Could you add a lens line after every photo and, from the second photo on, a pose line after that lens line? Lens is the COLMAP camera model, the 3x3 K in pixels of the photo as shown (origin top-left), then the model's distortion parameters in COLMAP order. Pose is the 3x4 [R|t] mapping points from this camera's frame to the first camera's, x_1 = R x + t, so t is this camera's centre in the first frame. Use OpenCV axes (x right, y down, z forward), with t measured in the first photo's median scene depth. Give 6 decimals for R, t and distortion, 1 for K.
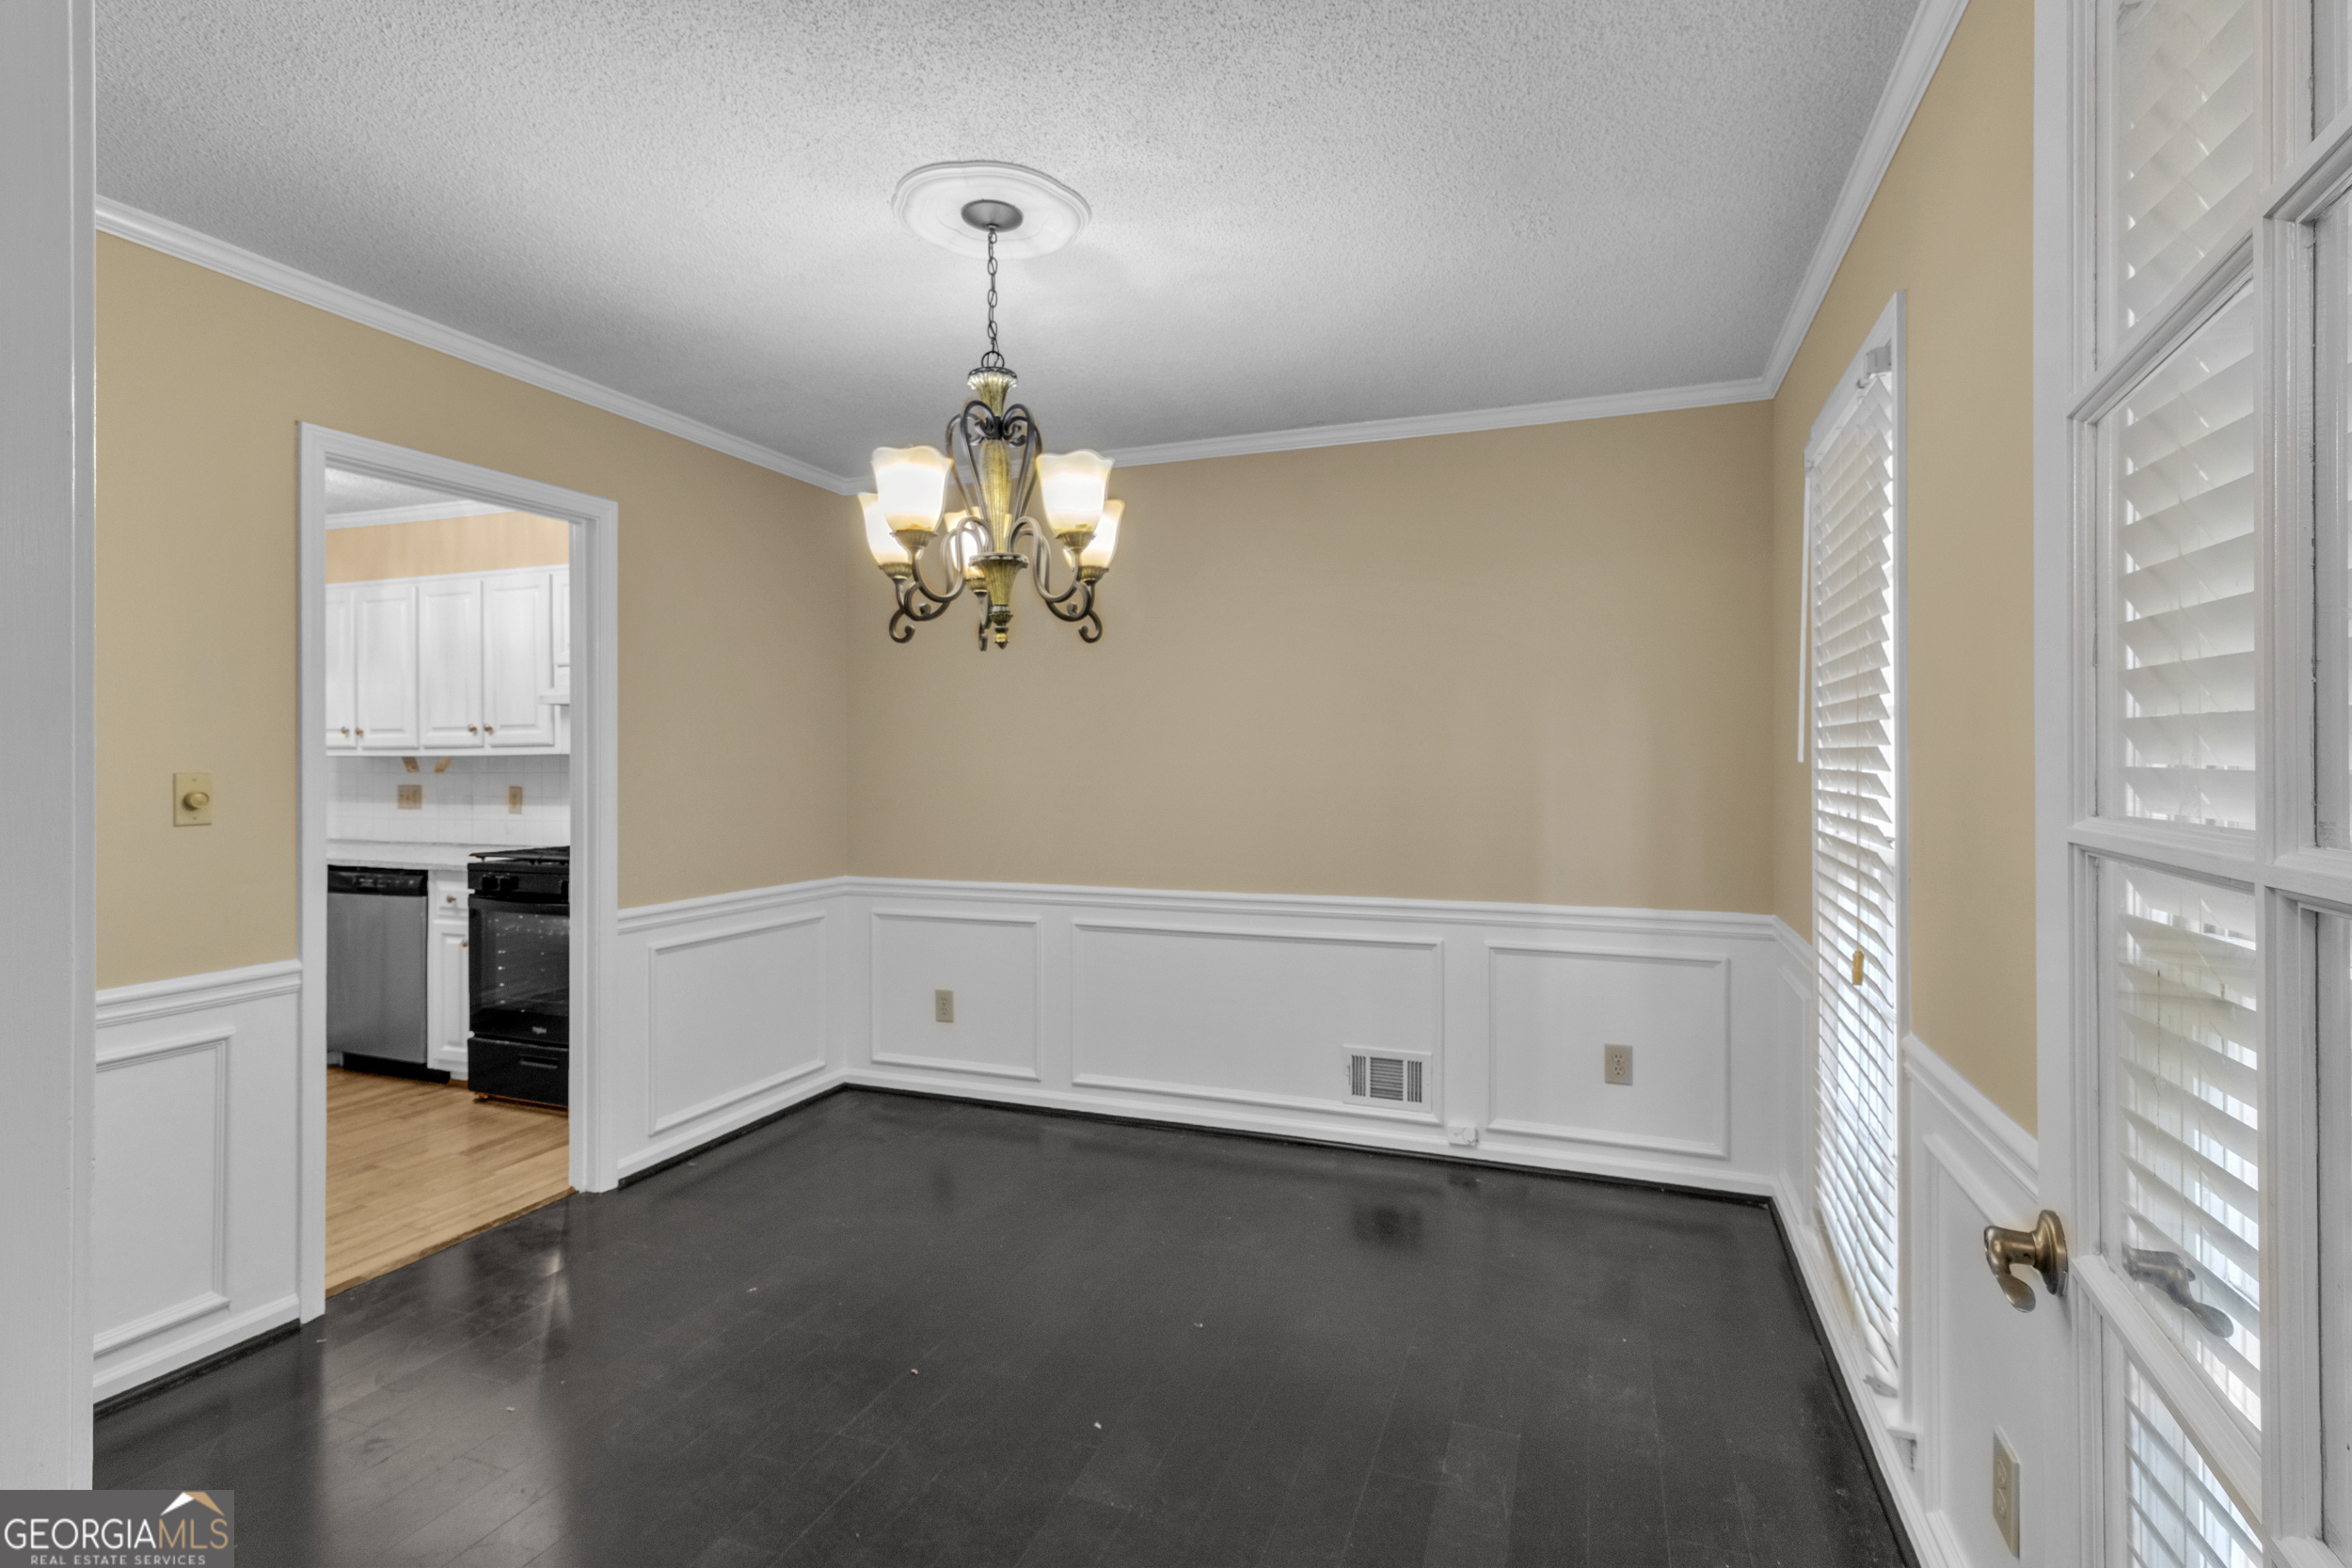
lens RADIAL K [[1116.3, 0, 1185.5], [0, 1116.3, 748.2], [0, 0, 1]] dist [0.012909, -0.000731]
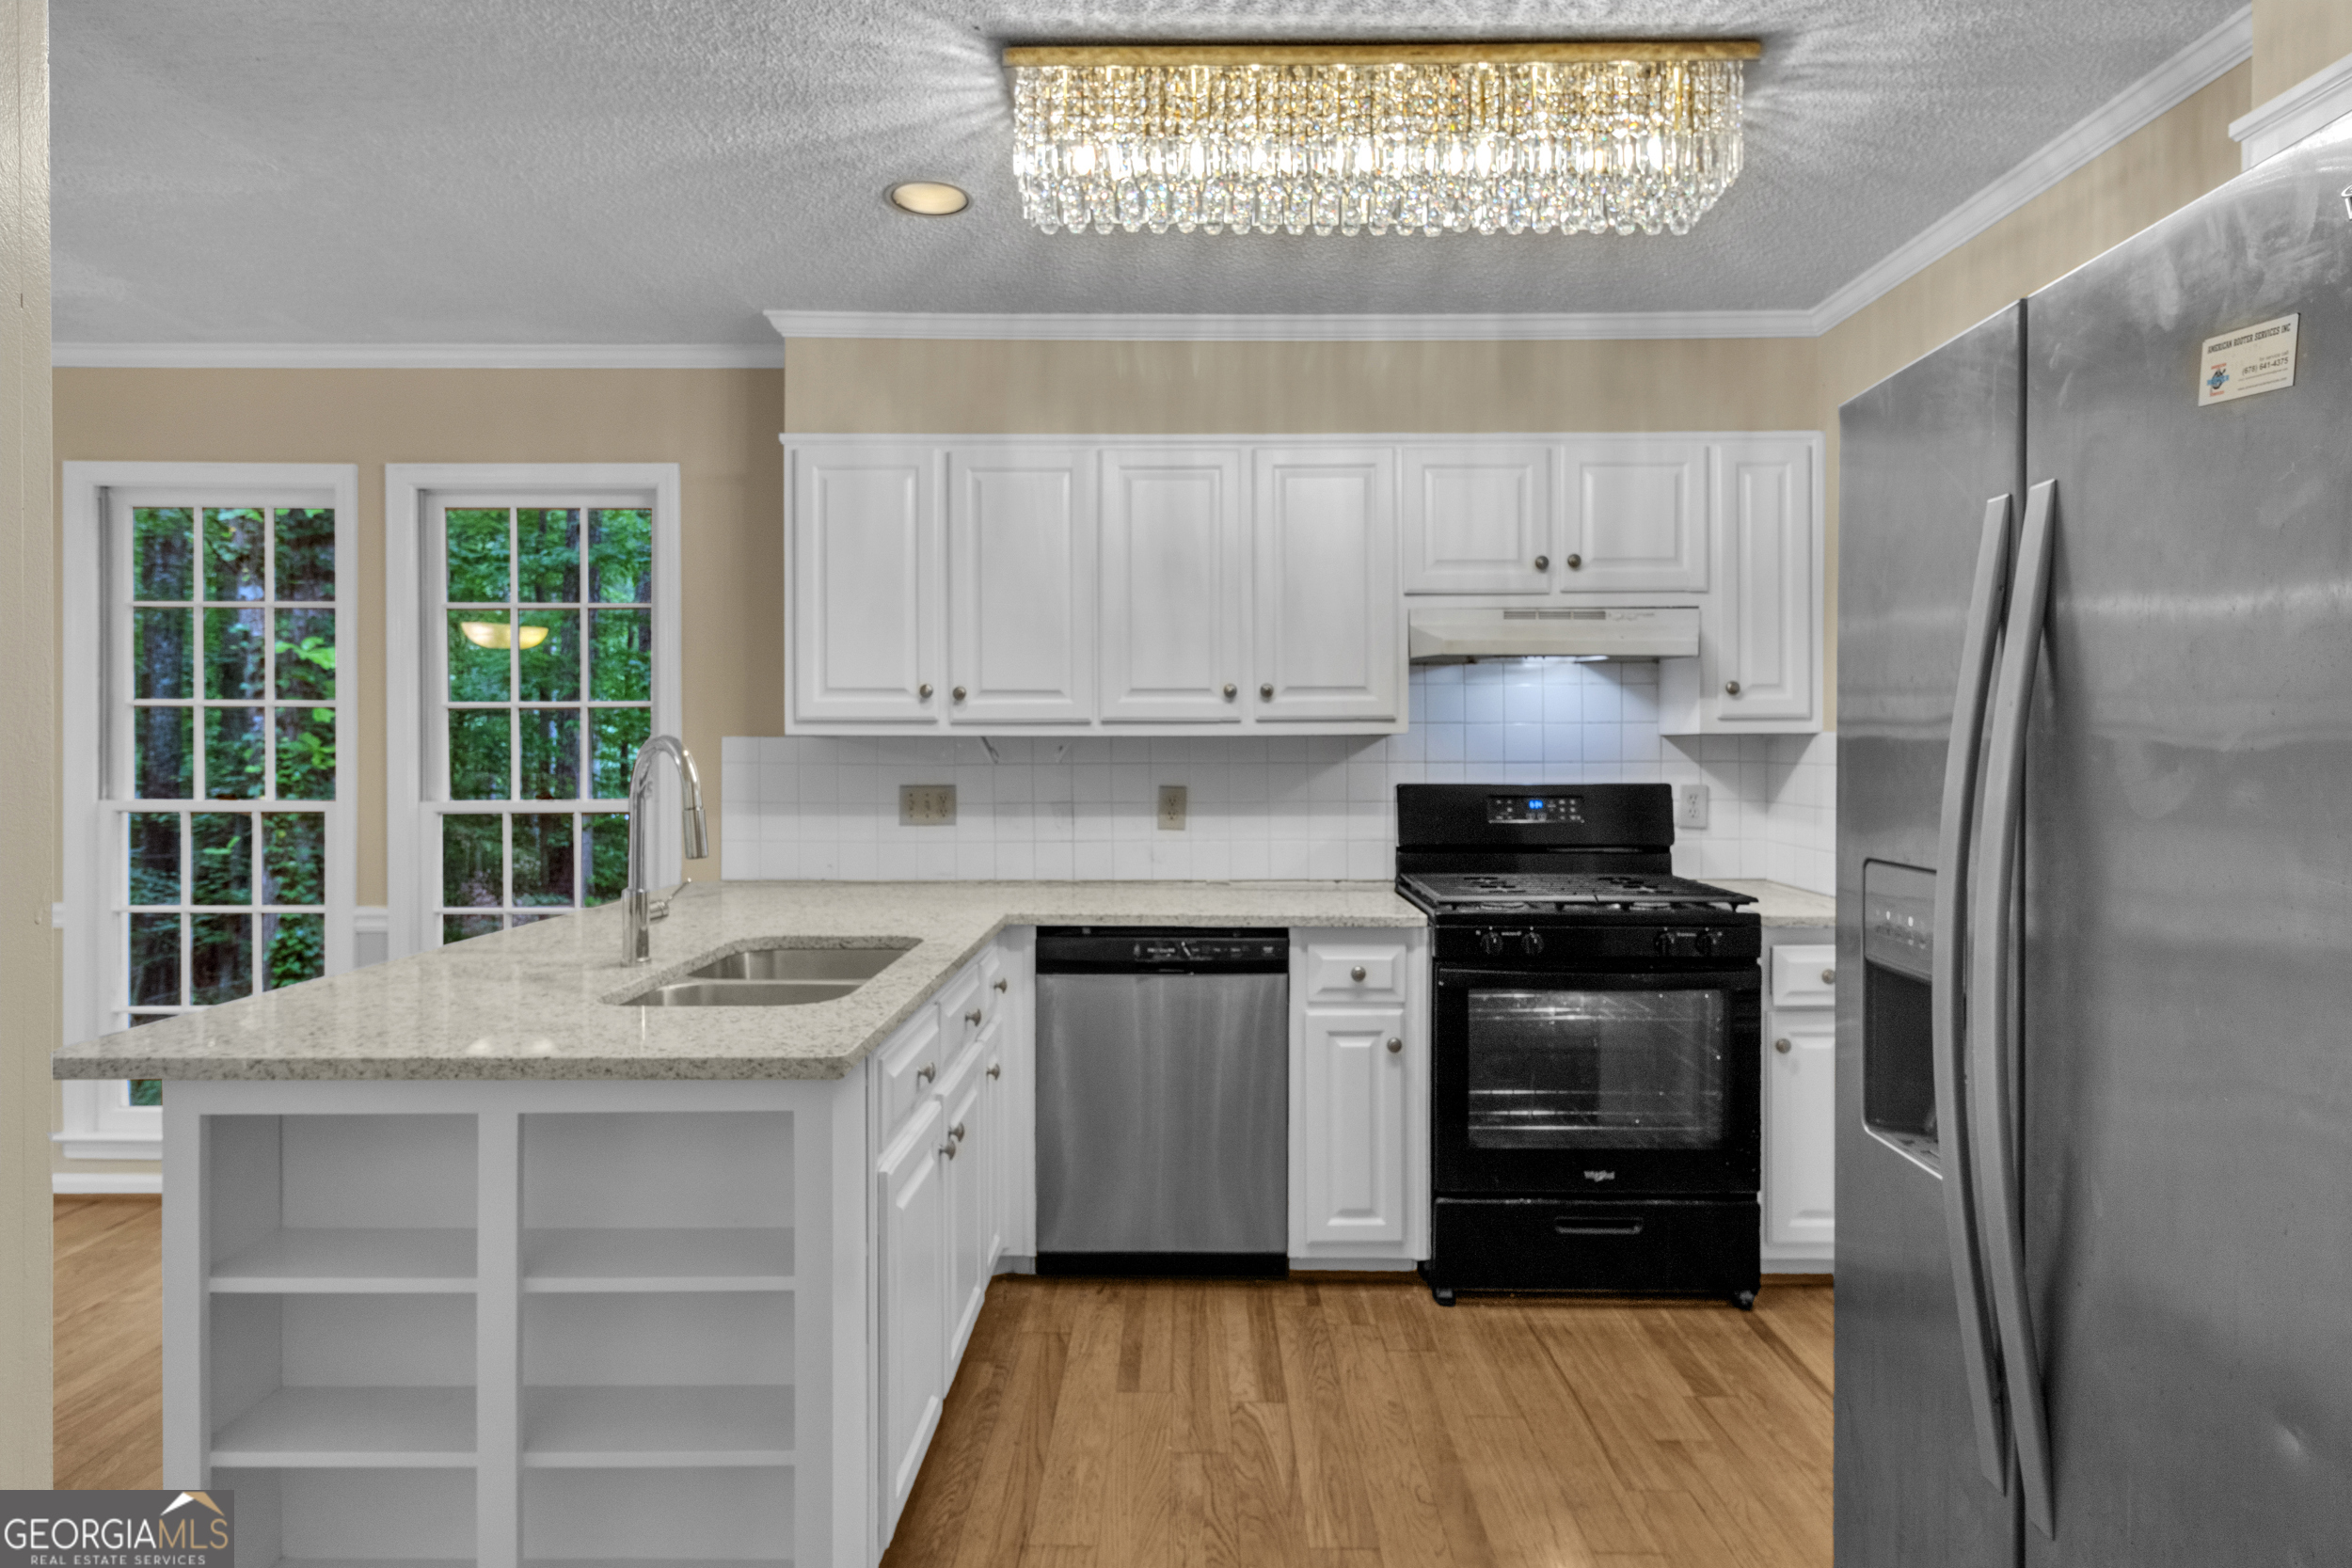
lens RADIAL K [[1307.9, 0, 1194.5], [0, 1307.9, 735.8], [0, 0, 1]] dist [0.001392, 0.000513]
pose [[0.936123, 0.006263, 0.351617, -0.921297], [-0.006108, 0.999980, -0.001550, 0.008107], [-0.351620, -0.000697, 0.936143, 0.351107]]
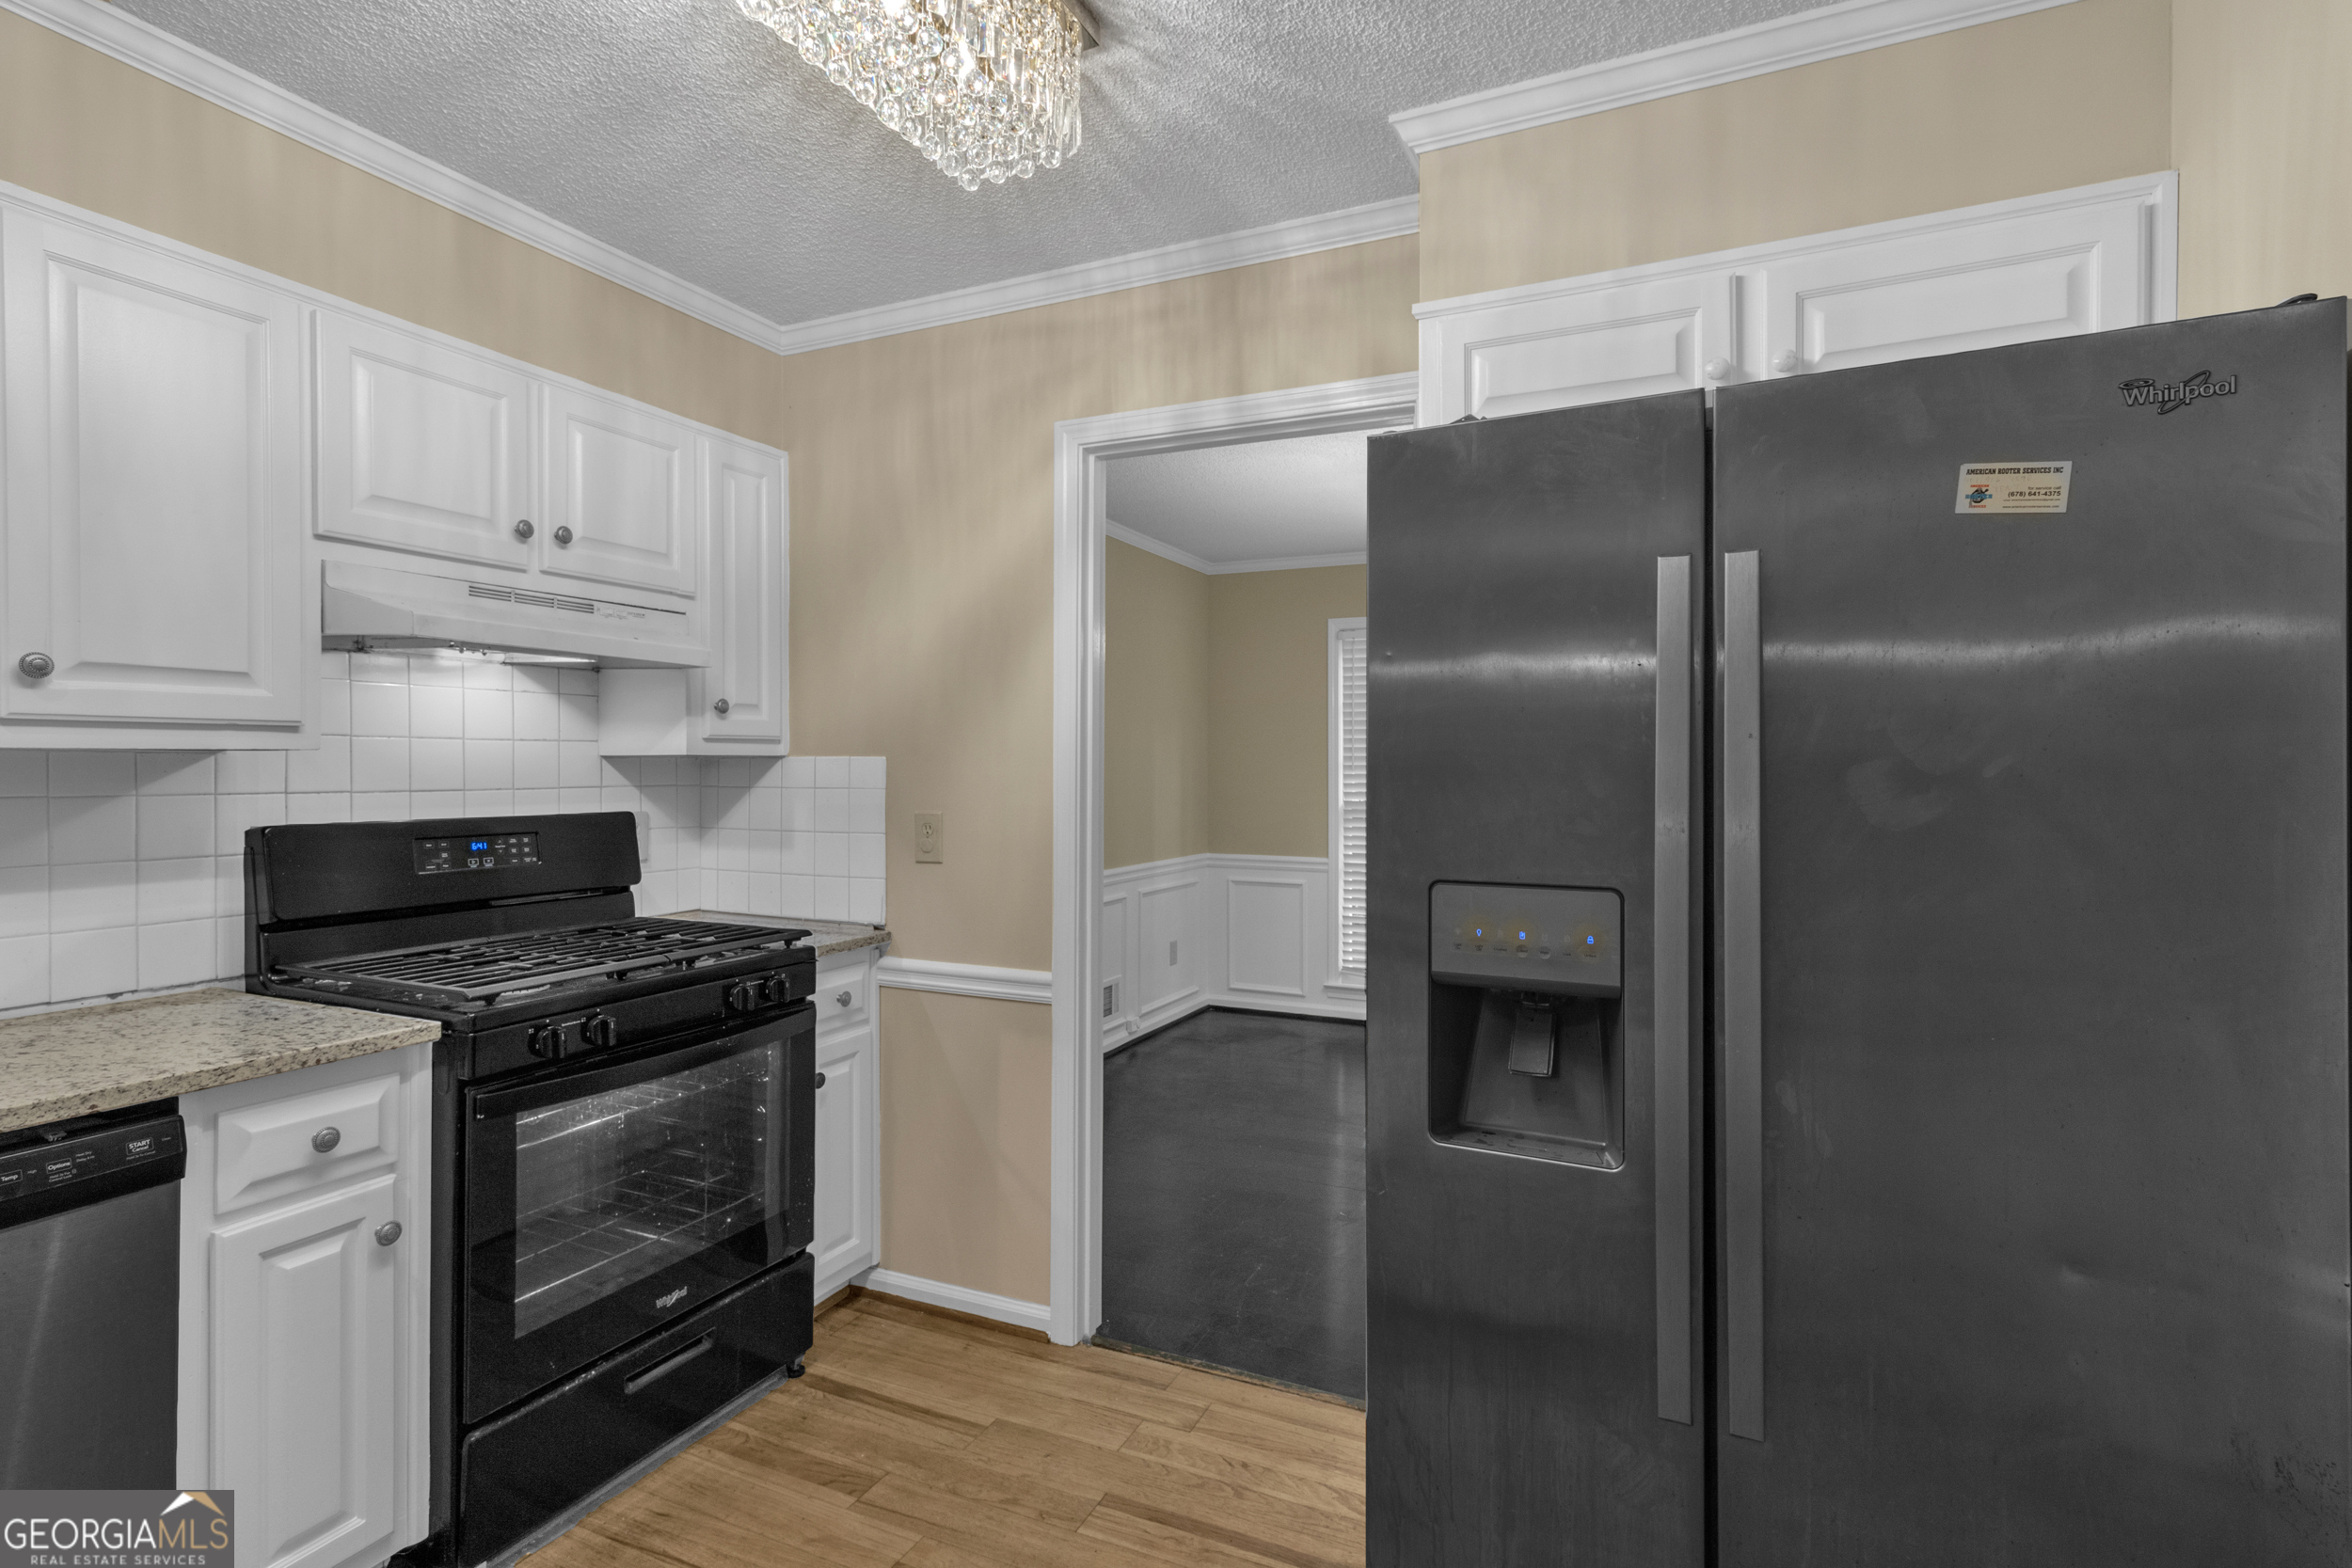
lens RADIAL K [[1116.3, 0, 1189.3], [0, 1116.3, 768.0], [0, 0, 1]] dist [0.012909, -0.000731]
pose [[0.065849, 0.004755, 0.997818, -0.942518], [-0.010656, 0.999935, -0.004062, 0.009888], [-0.997773, -0.010366, 0.065895, 0.648819]]
